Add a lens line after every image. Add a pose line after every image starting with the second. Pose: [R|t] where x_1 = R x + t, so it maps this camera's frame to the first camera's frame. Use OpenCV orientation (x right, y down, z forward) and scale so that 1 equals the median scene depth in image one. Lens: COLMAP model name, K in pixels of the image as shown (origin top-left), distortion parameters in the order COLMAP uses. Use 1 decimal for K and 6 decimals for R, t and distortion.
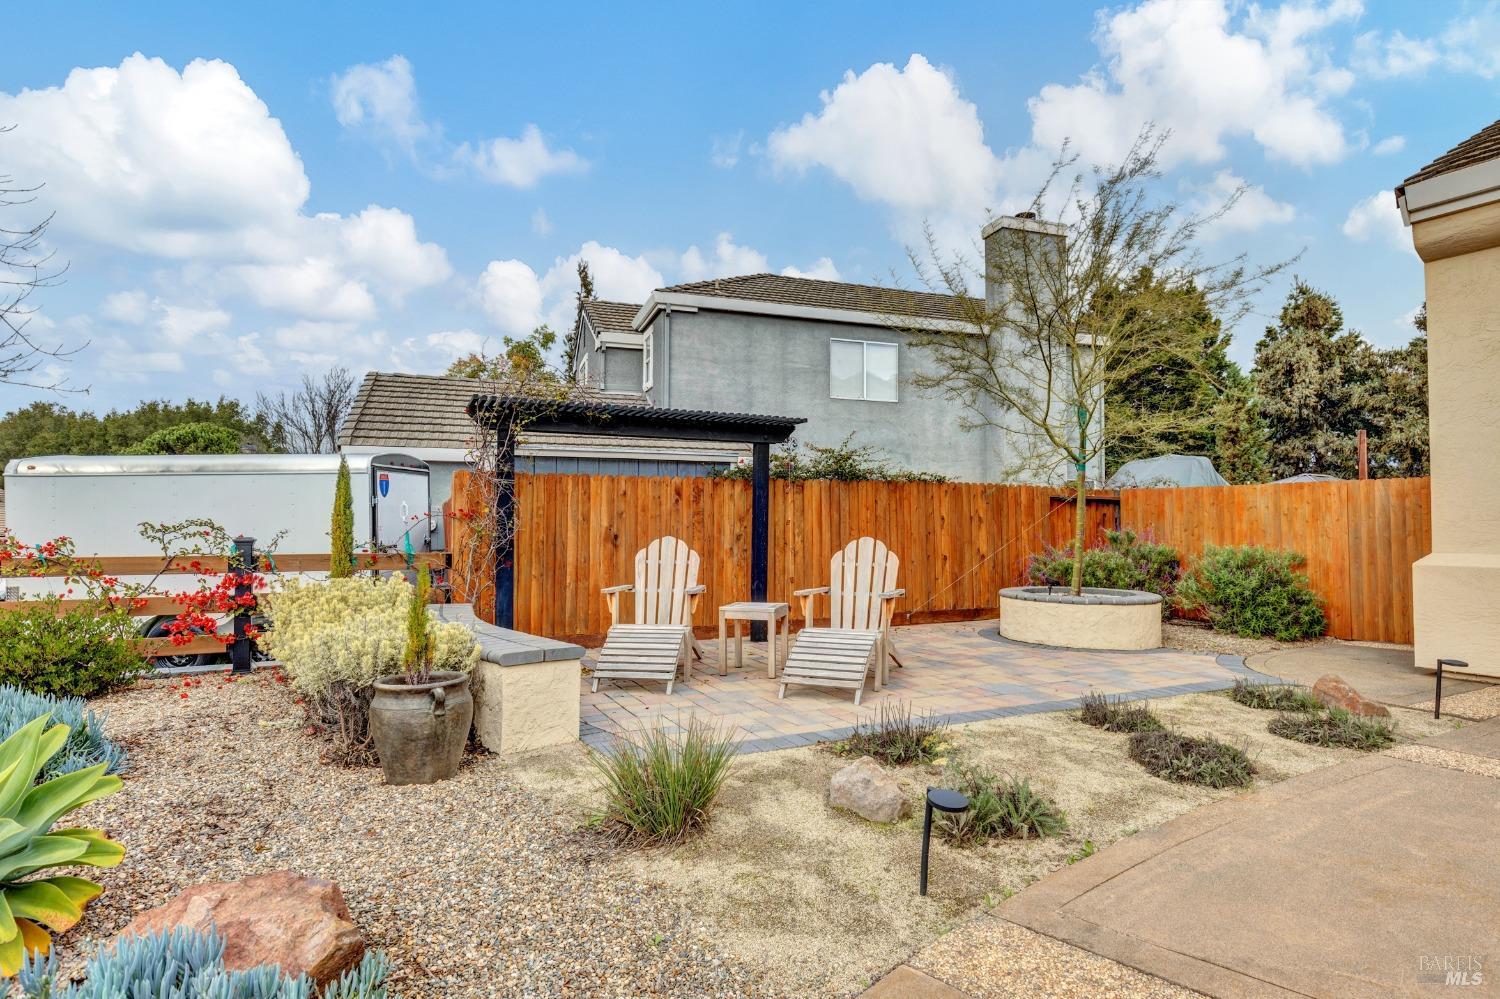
lens RADIAL K [[811.9, 0, 745.0], [0, 811.9, 495.4], [0, 0, 1]] dist [0.000917, -0.000221]
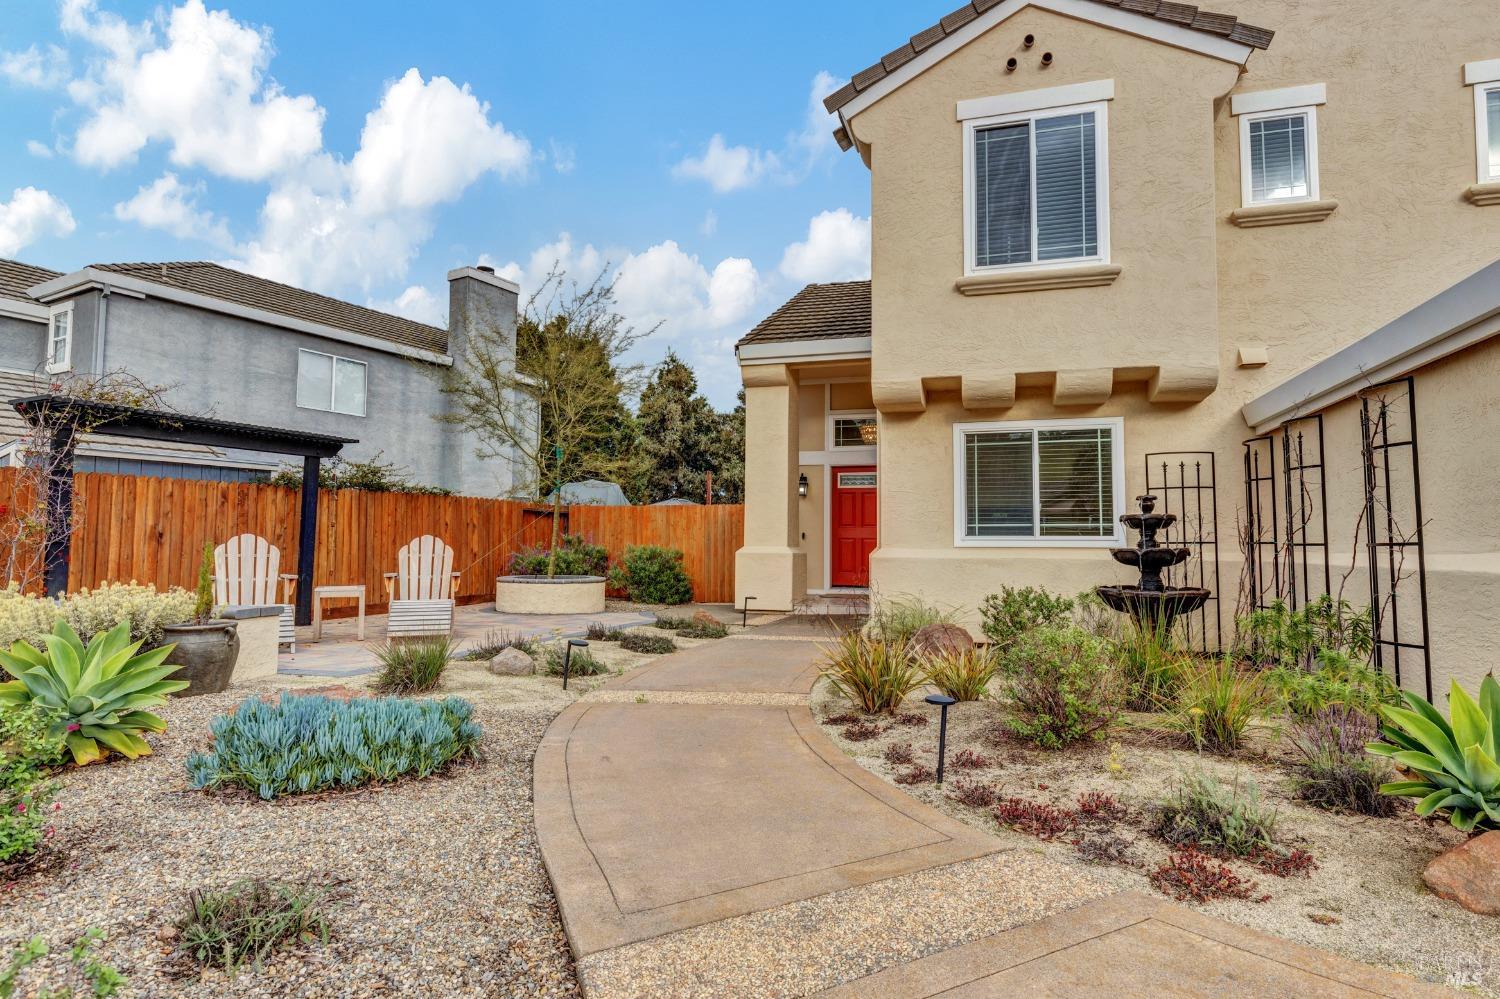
lens RADIAL K [[831.3, 0, 758.5], [0, 831.3, 521.7], [0, 0, 1]] dist [0.001858, 0.000080]
pose [[0.749999, 0.019335, 0.661156, -0.256374], [-0.029964, 0.999540, 0.004760, 0.004123], [-0.660759, -0.023381, 0.750234, -0.295531]]
